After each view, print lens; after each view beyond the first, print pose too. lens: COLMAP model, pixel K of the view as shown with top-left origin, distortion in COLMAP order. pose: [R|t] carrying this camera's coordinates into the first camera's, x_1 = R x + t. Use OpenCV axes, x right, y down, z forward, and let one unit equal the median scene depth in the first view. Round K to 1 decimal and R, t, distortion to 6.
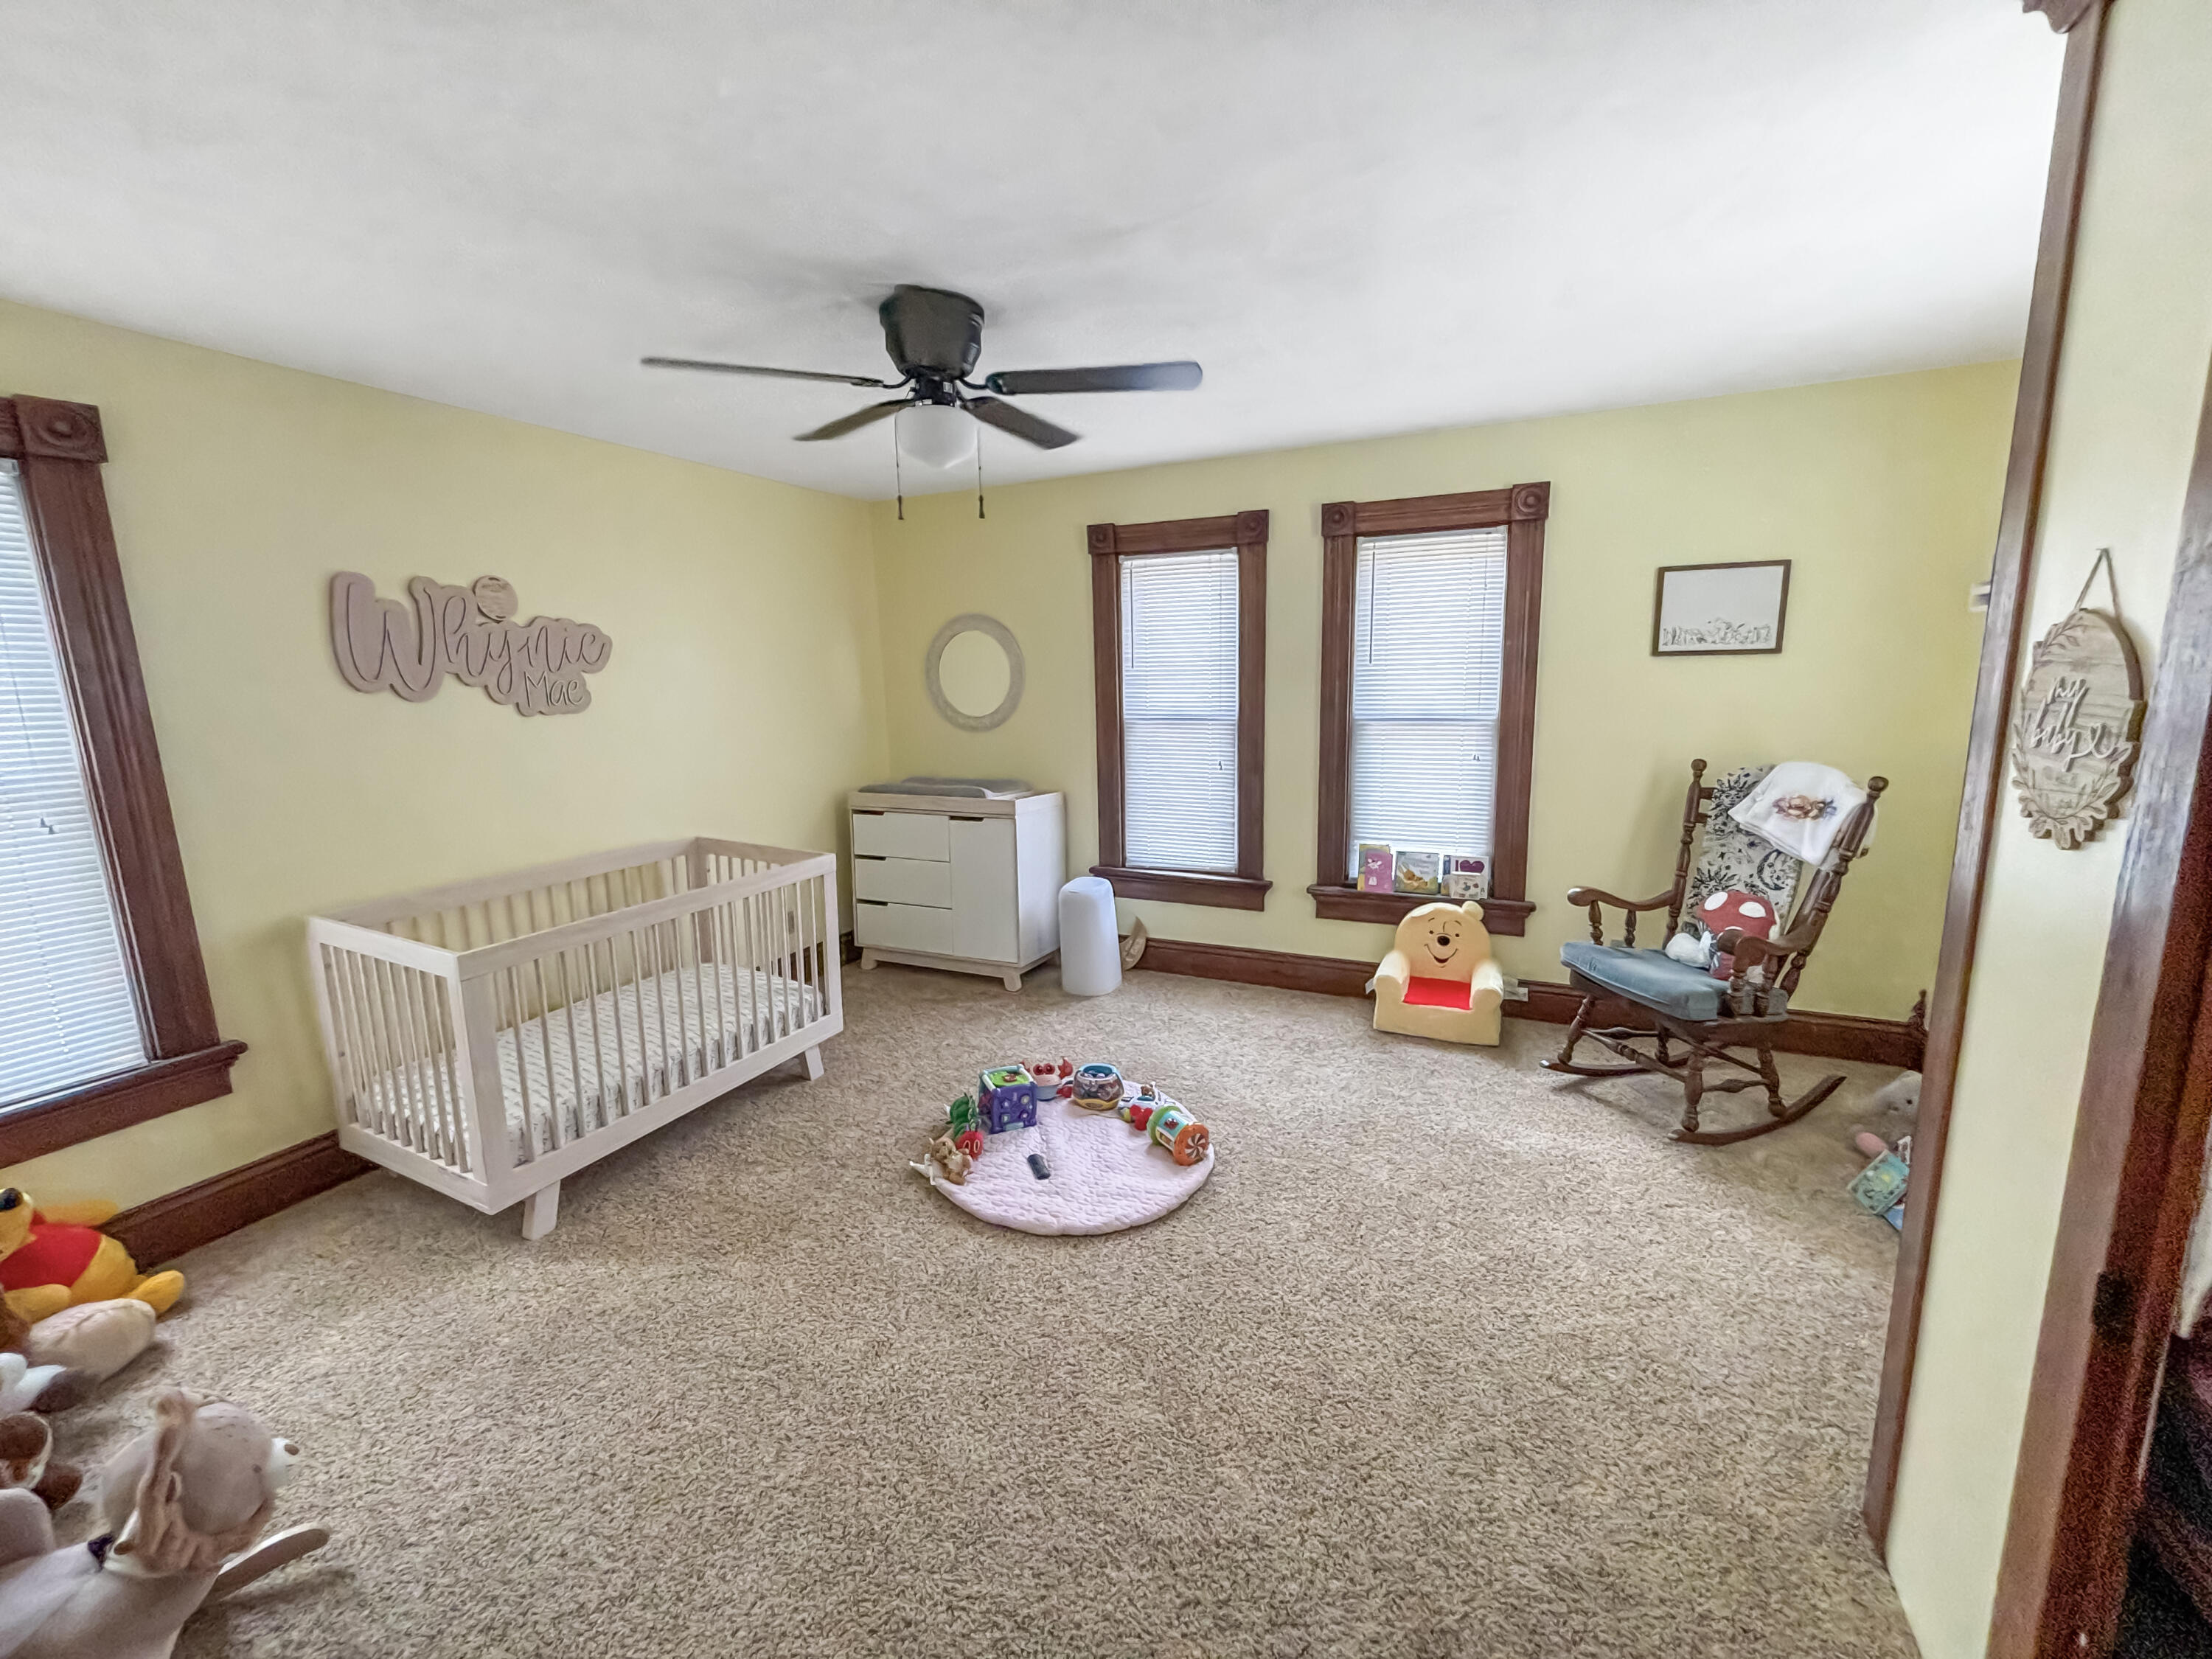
lens RADIAL K [[936.1, 0, 1106.0], [0, 936.1, 829.5], [0, 0, 1]] dist [0.001202, 0.000430]
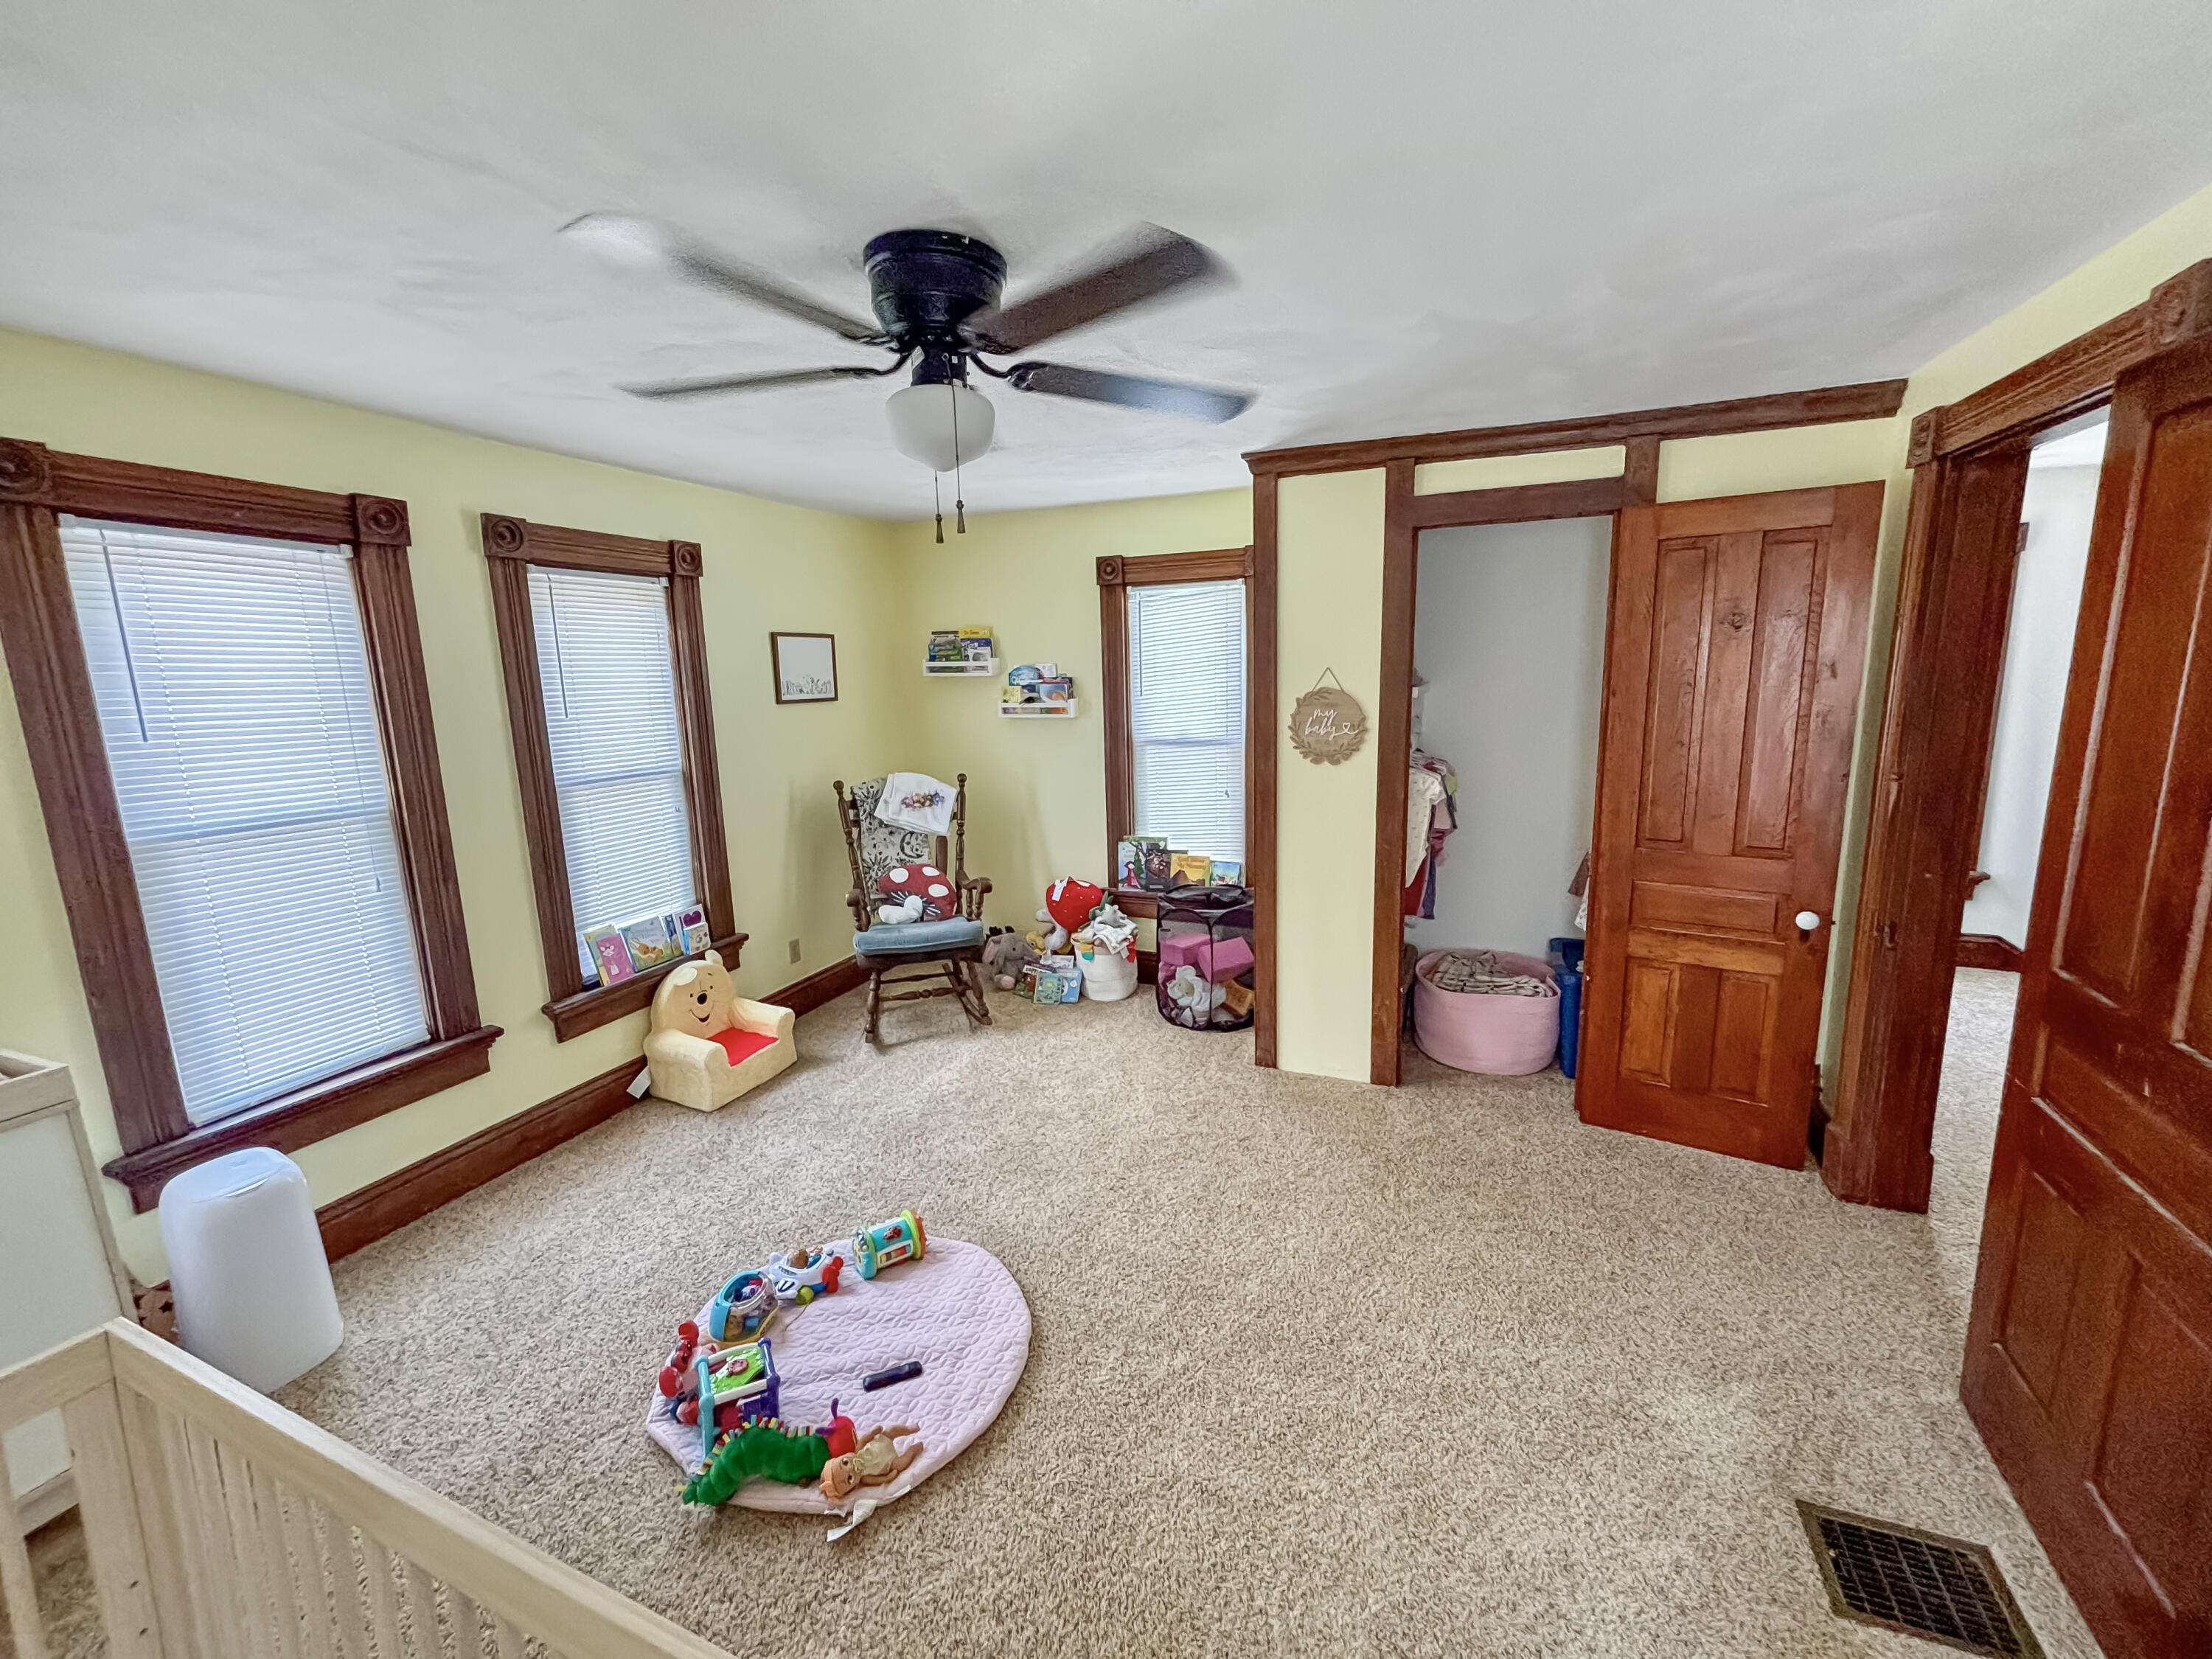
lens RADIAL K [[936.1, 0, 1106.0], [0, 936.1, 829.5], [0, 0, 1]] dist [0.001202, 0.000430]
pose [[-0.086734, -0.146161, 0.985451, -0.610377], [0.192785, 0.968018, 0.160544, -0.126643], [-0.977400, 0.203905, -0.055782, 0.614864]]
